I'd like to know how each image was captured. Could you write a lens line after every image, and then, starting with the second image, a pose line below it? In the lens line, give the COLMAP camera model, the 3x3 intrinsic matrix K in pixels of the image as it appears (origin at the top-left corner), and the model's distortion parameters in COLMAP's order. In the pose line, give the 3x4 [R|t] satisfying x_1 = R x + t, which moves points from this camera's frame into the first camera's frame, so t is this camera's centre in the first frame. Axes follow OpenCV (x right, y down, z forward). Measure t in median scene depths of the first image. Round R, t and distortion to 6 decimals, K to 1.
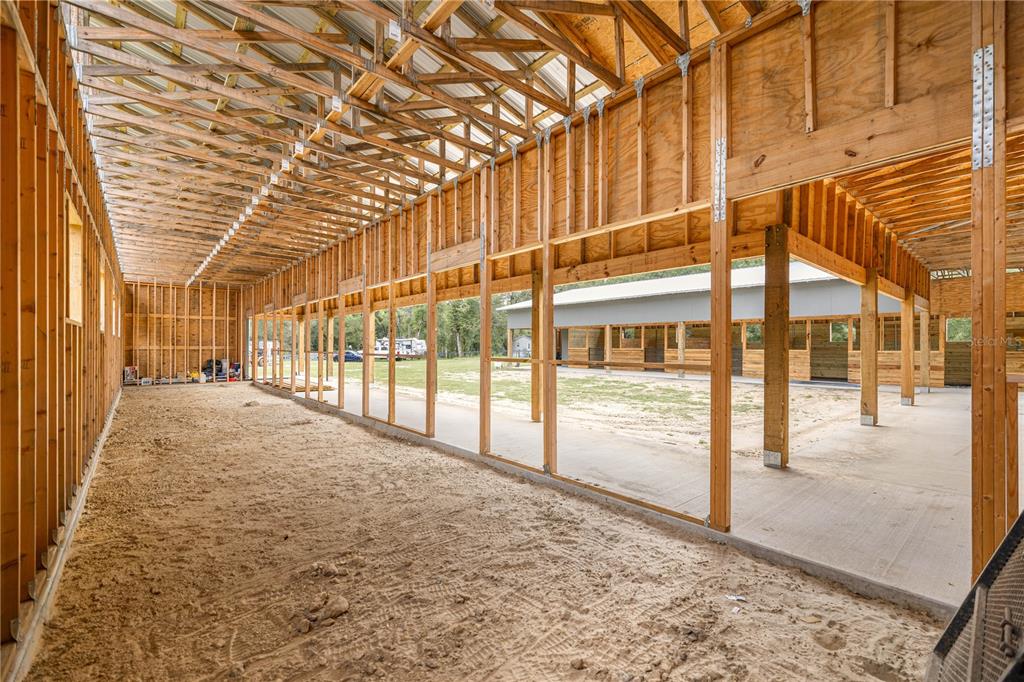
lens RADIAL K [[434.5, 0, 506.4], [0, 434.5, 345.8], [0, 0, 1]] dist [-0.003444, -0.000158]
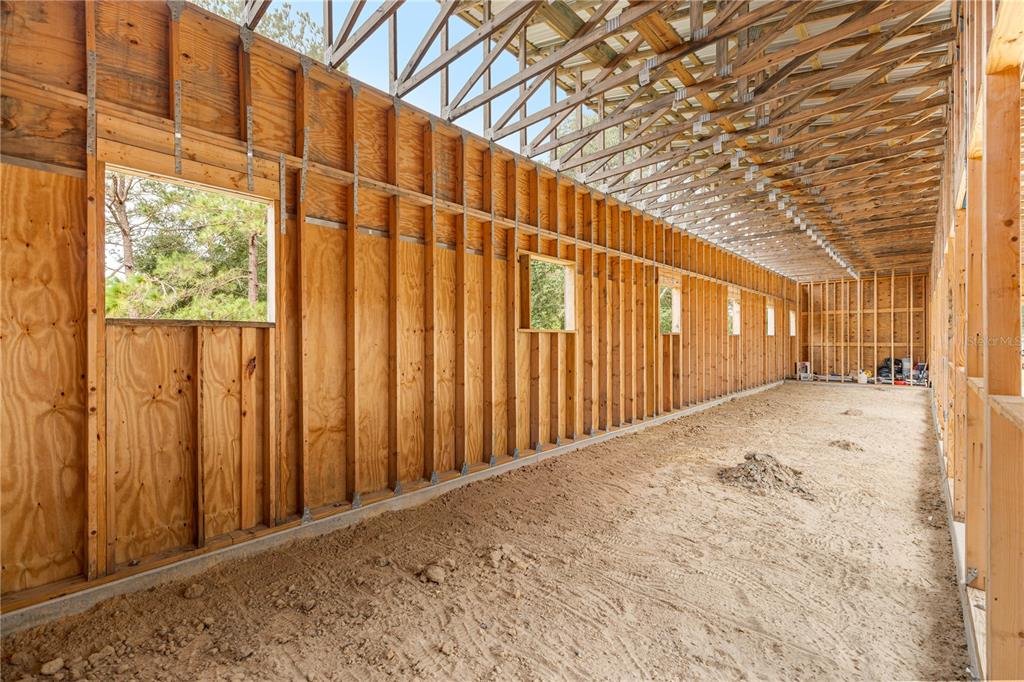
lens RADIAL K [[434.5, 0, 510.3], [0, 434.5, 341.8], [0, 0, 1]] dist [-0.003444, -0.000158]
pose [[0.108973, -0.000755, -0.994044, 0.113482], [0.003266, 0.999995, -0.000401, -0.003382], [0.994039, -0.003203, 0.108975, 0.154166]]
